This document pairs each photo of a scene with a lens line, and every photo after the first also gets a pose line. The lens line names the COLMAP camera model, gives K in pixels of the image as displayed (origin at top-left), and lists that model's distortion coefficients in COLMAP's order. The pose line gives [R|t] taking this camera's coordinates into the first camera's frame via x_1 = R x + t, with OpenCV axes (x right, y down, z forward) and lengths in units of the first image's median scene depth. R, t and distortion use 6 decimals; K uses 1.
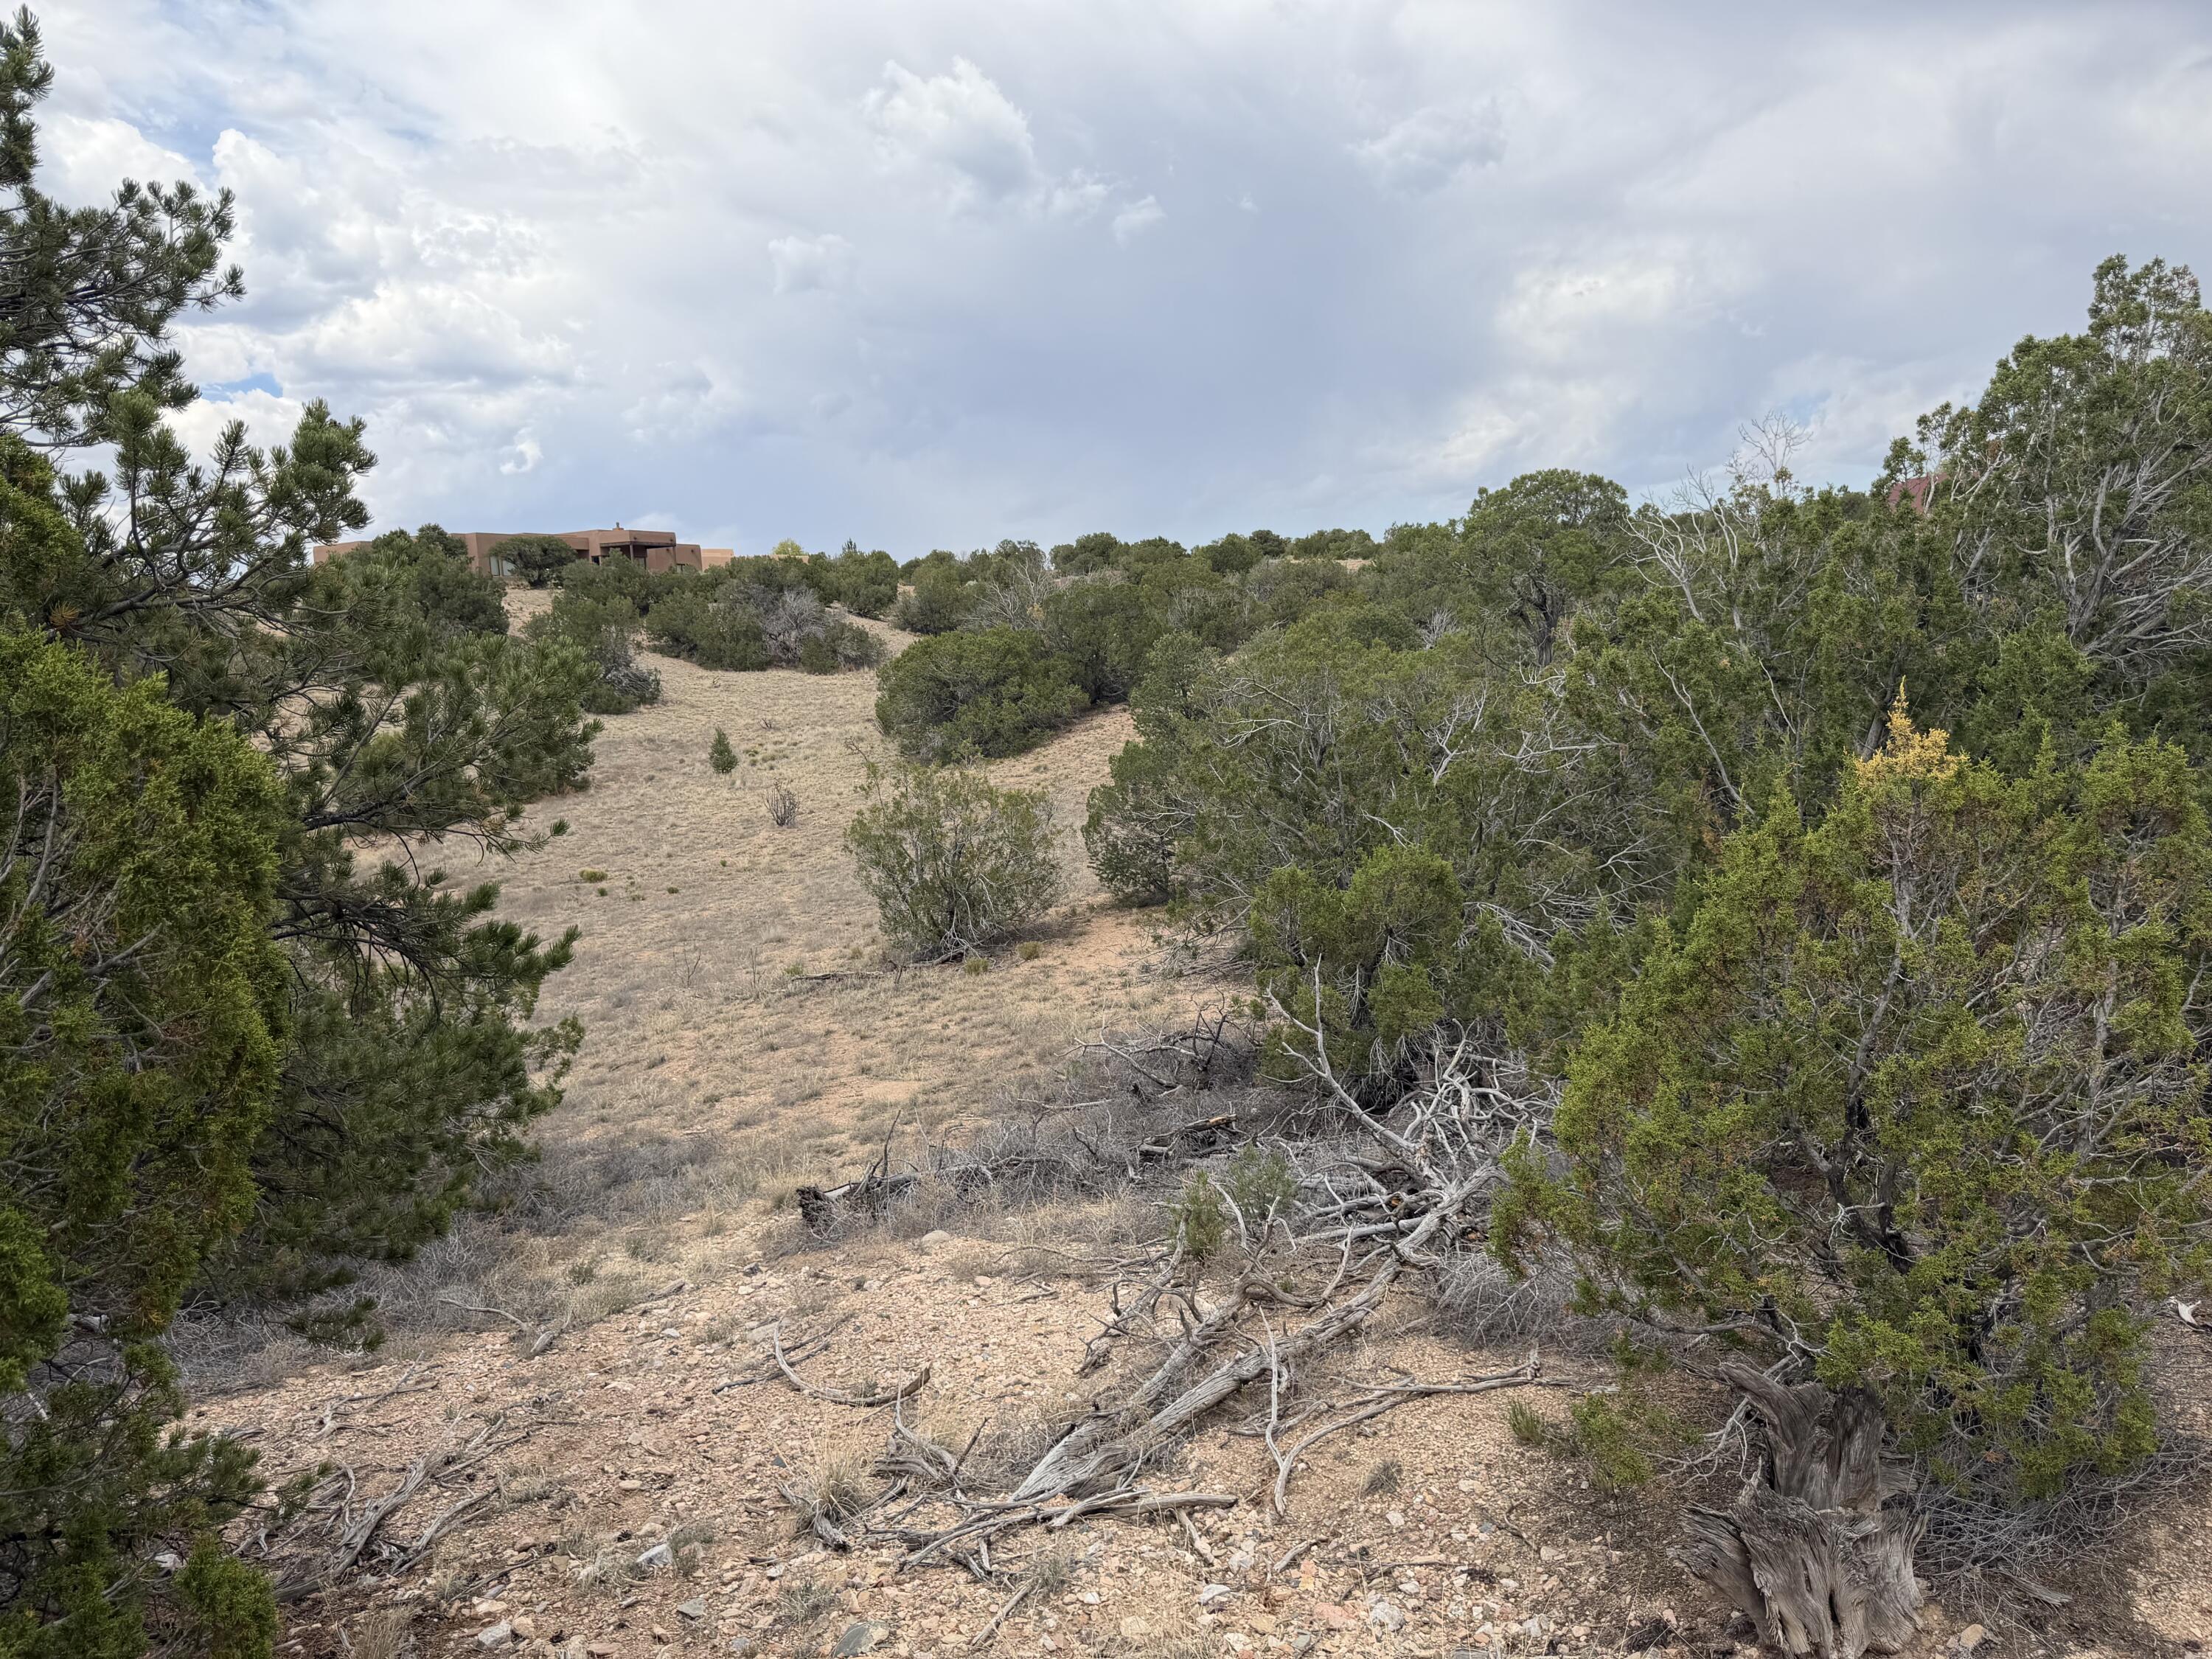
lens RADIAL K [[1560.5, 0, 1142.4], [0, 1560.5, 833.7], [0, 0, 1]] dist [0.049247, -0.055520]
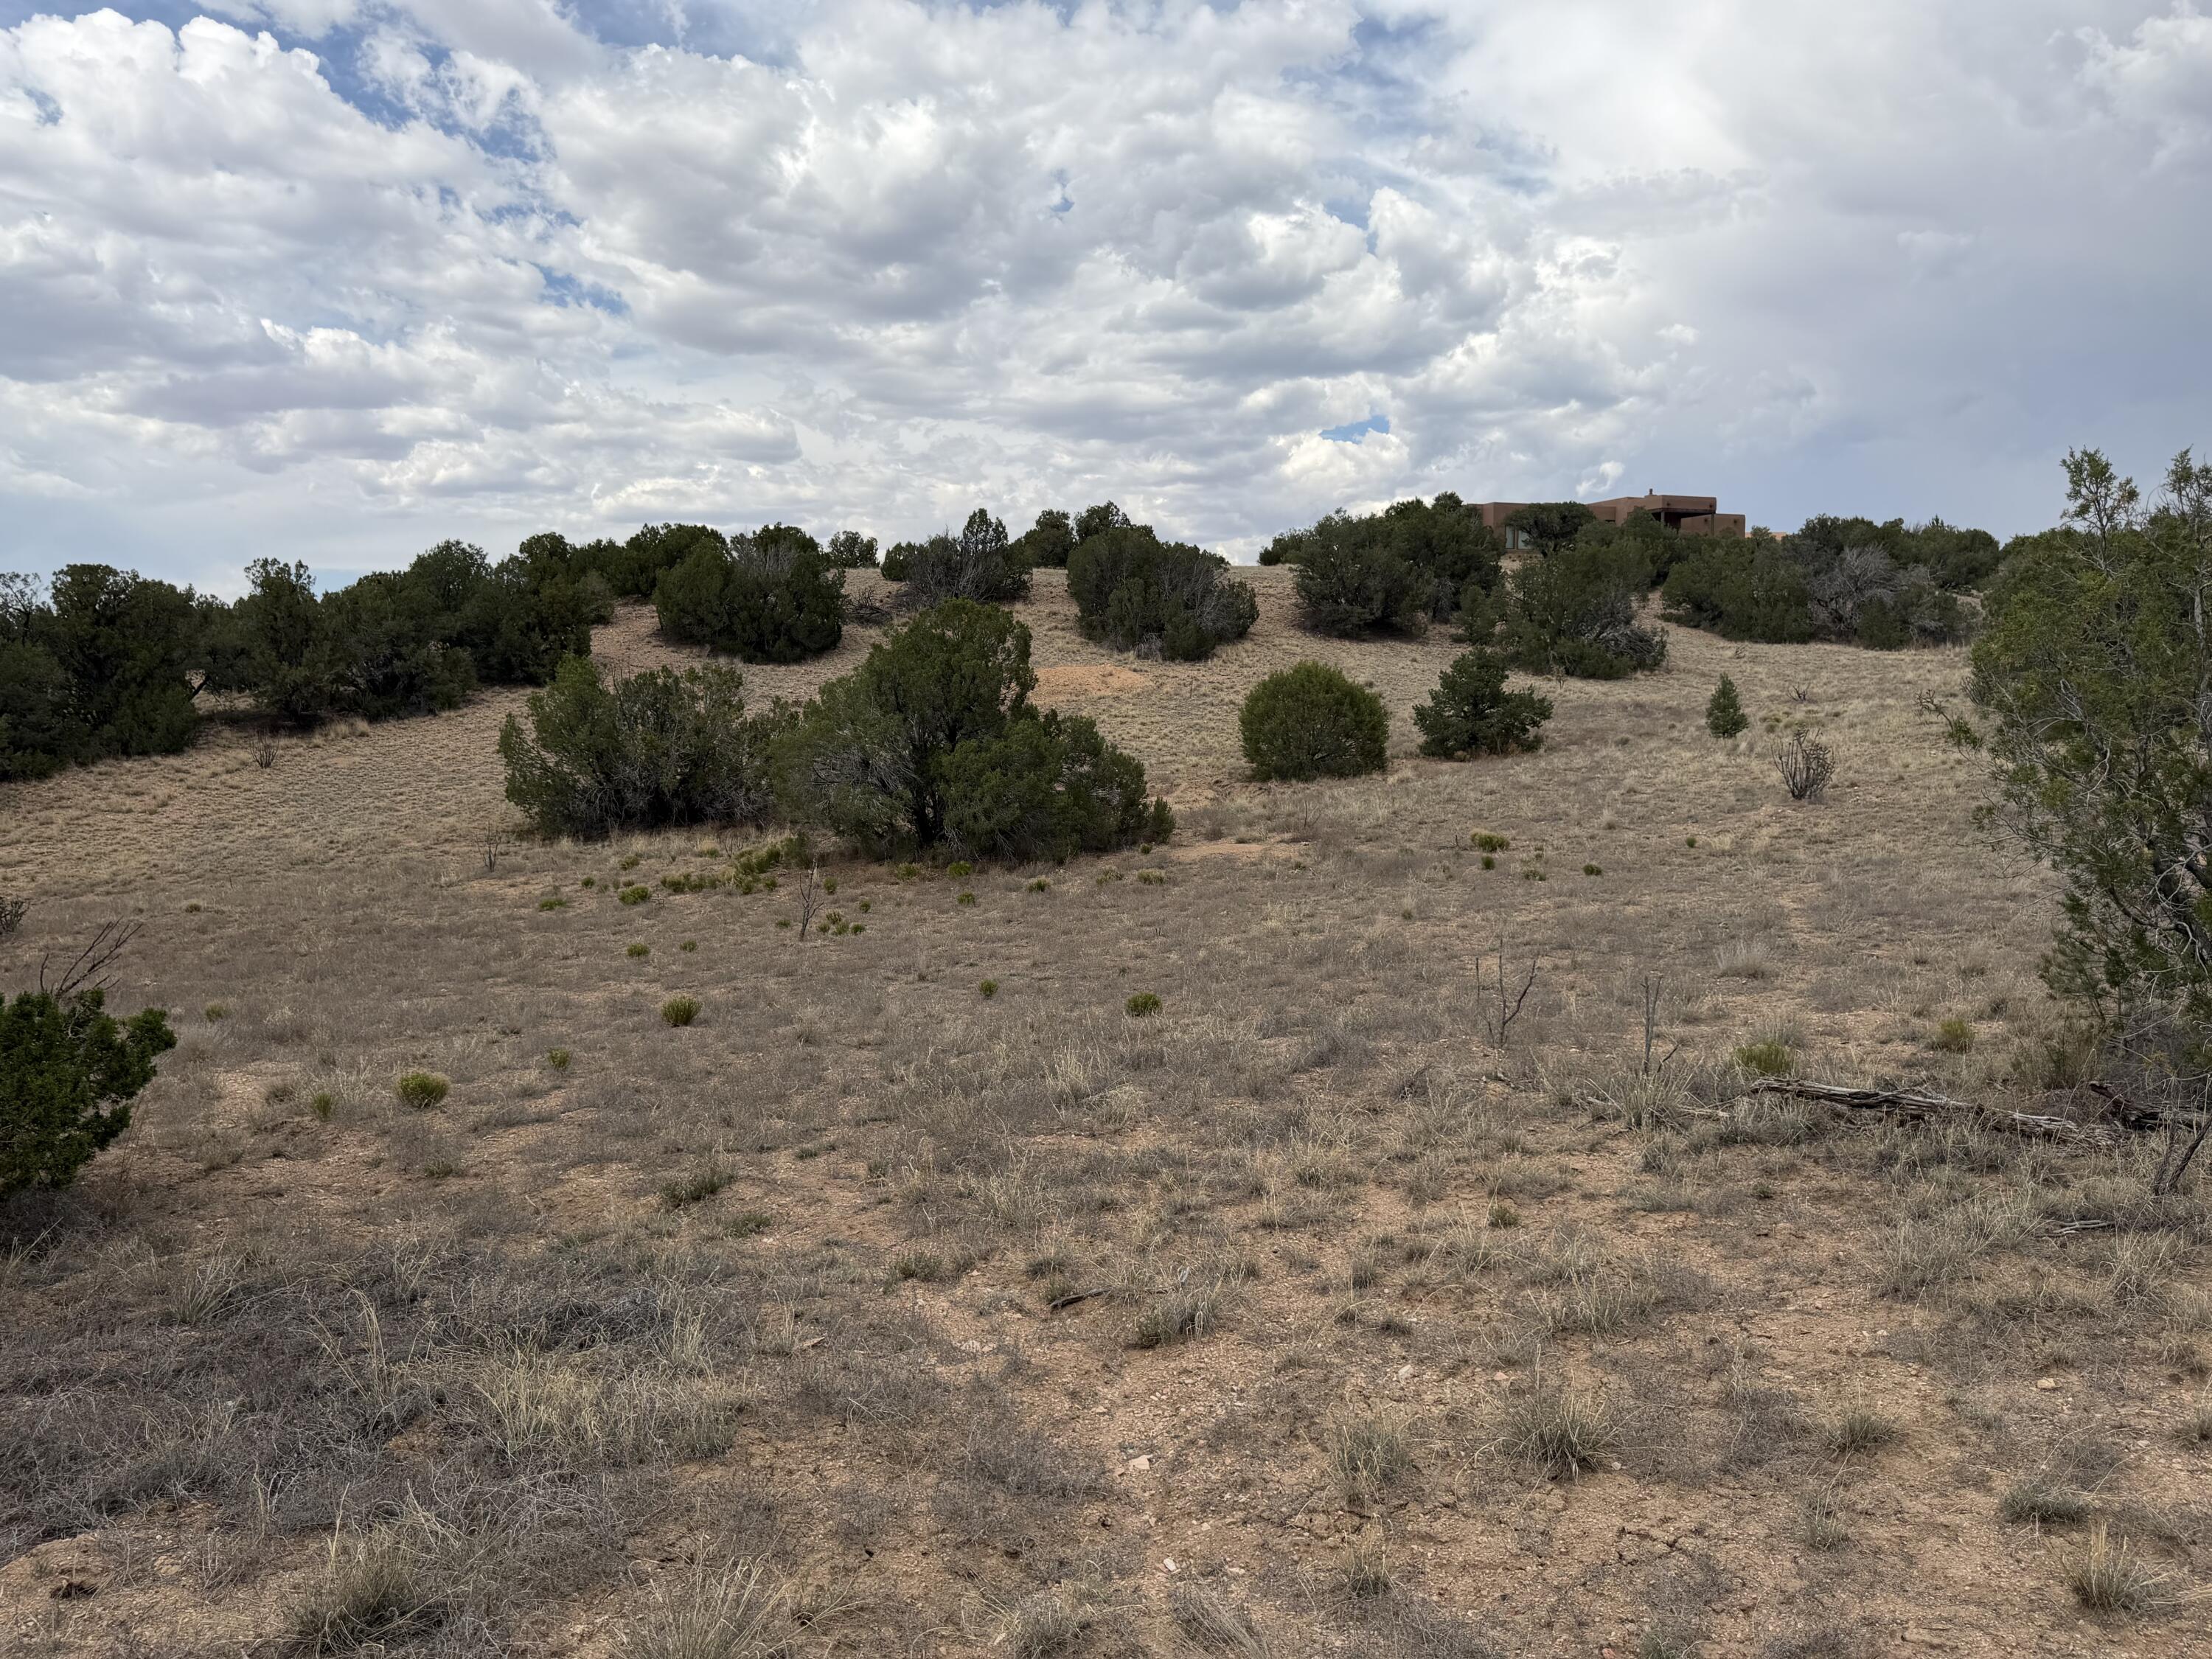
lens RADIAL K [[1560.5, 0, 1108.8], [0, 1560.5, 832.9], [0, 0, 1]] dist [0.049247, -0.055520]
pose [[0.792914, 0.089181, -0.602772, -0.046804], [-0.098612, 0.994972, 0.017489, 0.016270], [0.601301, 0.045573, 0.797722, 0.223625]]
